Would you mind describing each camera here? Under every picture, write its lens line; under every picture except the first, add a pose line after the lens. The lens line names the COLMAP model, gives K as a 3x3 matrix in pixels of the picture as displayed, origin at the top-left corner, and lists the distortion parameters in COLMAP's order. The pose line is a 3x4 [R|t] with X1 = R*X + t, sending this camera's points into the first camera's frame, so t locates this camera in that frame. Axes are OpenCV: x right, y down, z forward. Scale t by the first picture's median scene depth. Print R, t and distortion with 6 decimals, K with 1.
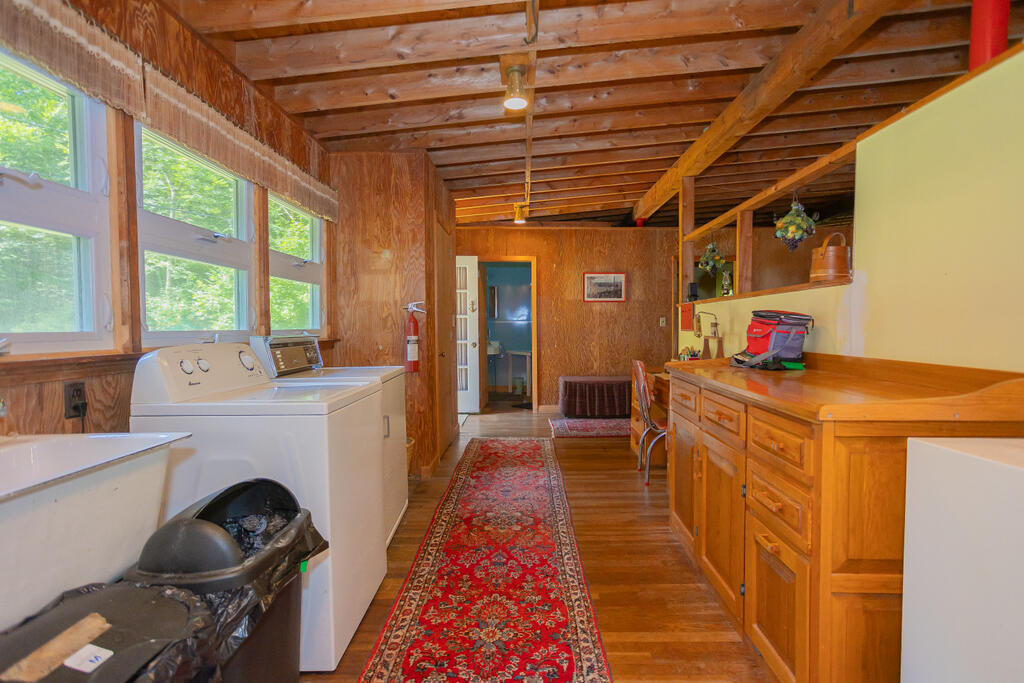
lens RADIAL K [[504.4, 0, 512.0], [0, 504.4, 341.5], [0, 0, 1]] dist [-0.053379, 0.037430]
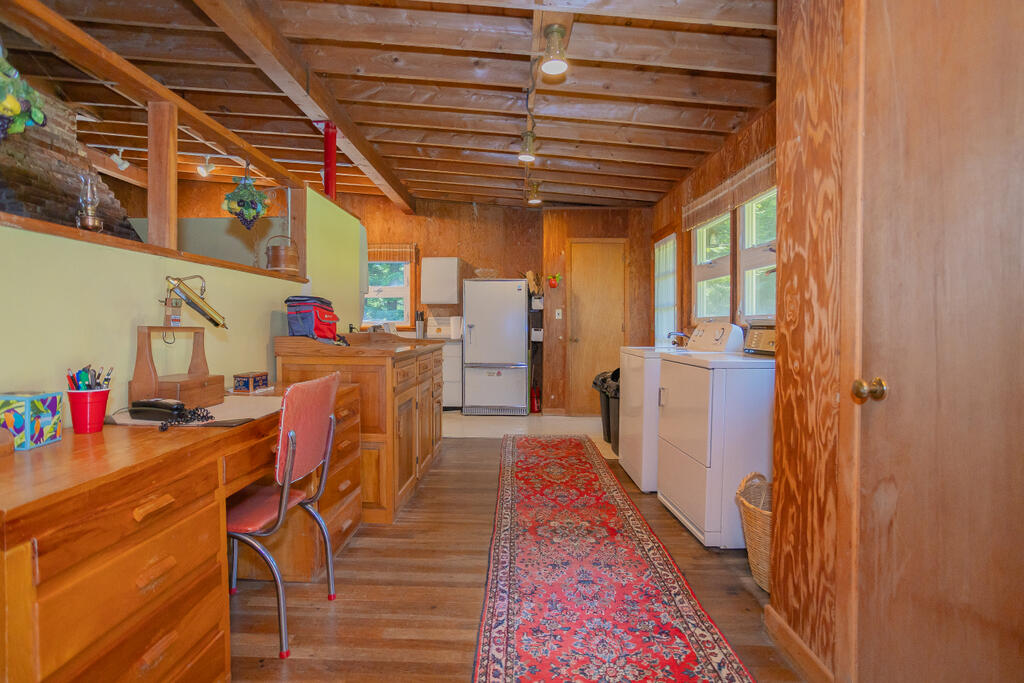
lens RADIAL K [[504.4, 0, 512.0], [0, 504.4, 341.5], [0, 0, 1]] dist [-0.053379, 0.037430]
pose [[-0.999840, 0.009155, -0.015375, 0.097895], [0.008197, 0.998087, 0.061275, -0.028138], [0.015907, 0.061140, -0.998002, 1.864884]]
